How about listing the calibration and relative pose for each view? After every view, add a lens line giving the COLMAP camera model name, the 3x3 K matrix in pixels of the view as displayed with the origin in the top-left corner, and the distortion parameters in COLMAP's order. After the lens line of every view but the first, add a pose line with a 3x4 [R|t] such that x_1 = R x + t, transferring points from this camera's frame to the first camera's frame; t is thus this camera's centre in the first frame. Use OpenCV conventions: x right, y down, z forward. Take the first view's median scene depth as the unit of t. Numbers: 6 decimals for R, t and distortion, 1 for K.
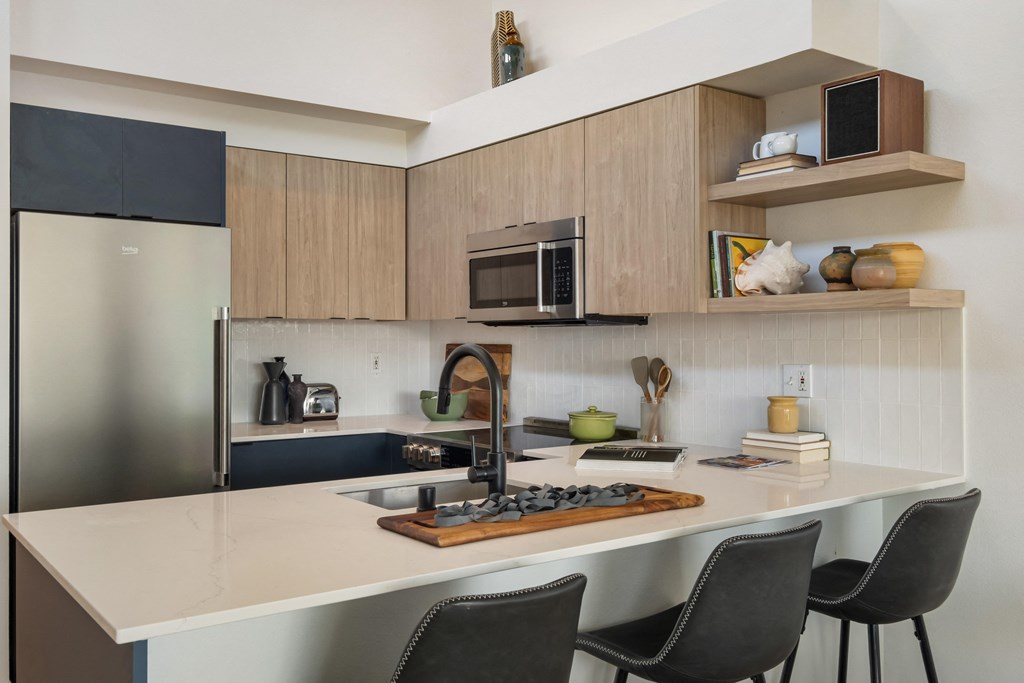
lens RADIAL K [[901.7, 0, 512.0], [0, 901.7, 341.5], [0, 0, 1]] dist [-0.018882, 0.000834]
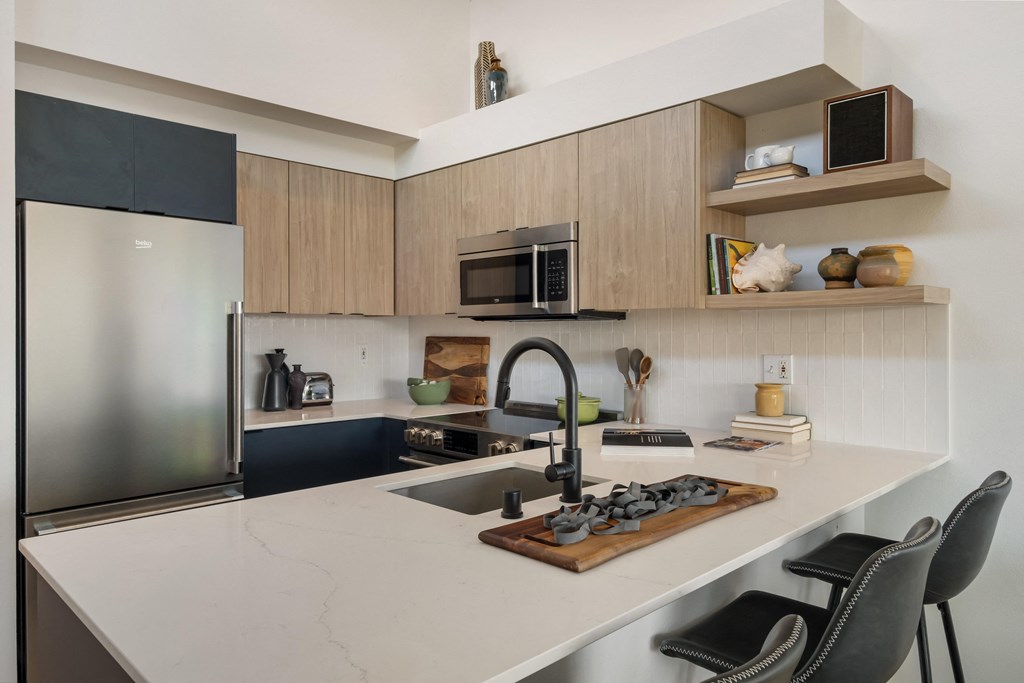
lens RADIAL K [[681.8, 0, 508.3], [0, 681.8, 337.3], [0, 0, 1]] dist [-0.002420, -0.002645]
pose [[0.991307, -0.000822, 0.131570, -0.109103], [0.000280, 0.999991, 0.004137, -0.000006], [-0.131572, -0.004064, 0.991298, 0.169350]]
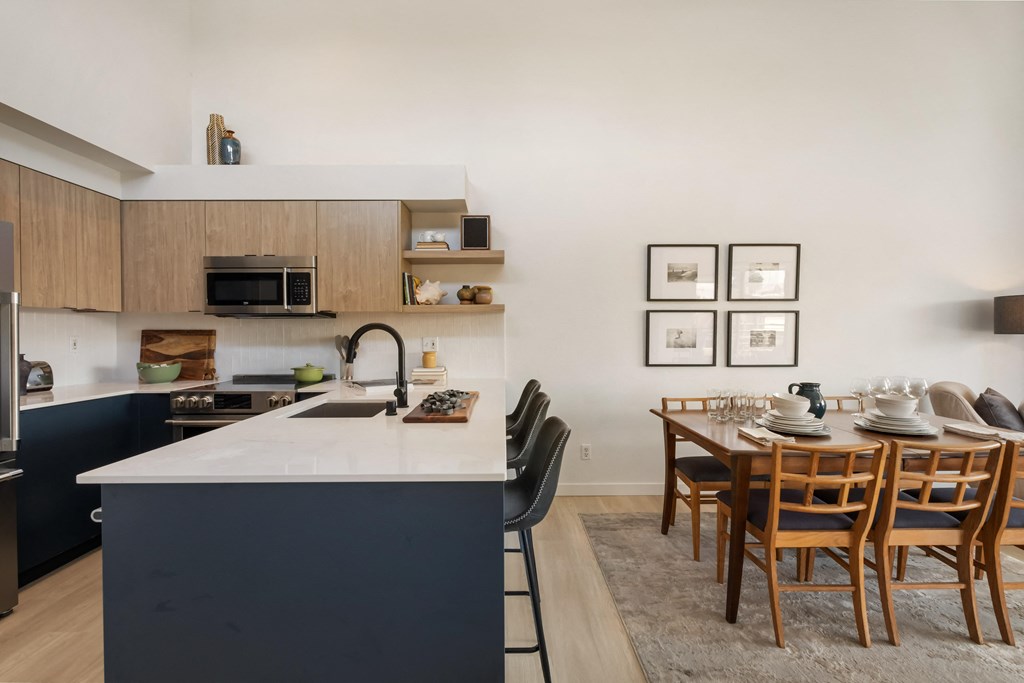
lens RADIAL K [[445.8, 0, 508.8], [0, 445.8, 338.9], [0, 0, 1]] dist [-0.003510, -0.000238]
pose [[0.596591, -0.011127, 0.802468, -0.379865], [0.006127, 0.999938, 0.009310, 0.017965], [-0.802522, -0.000638, 0.596622, 0.159962]]
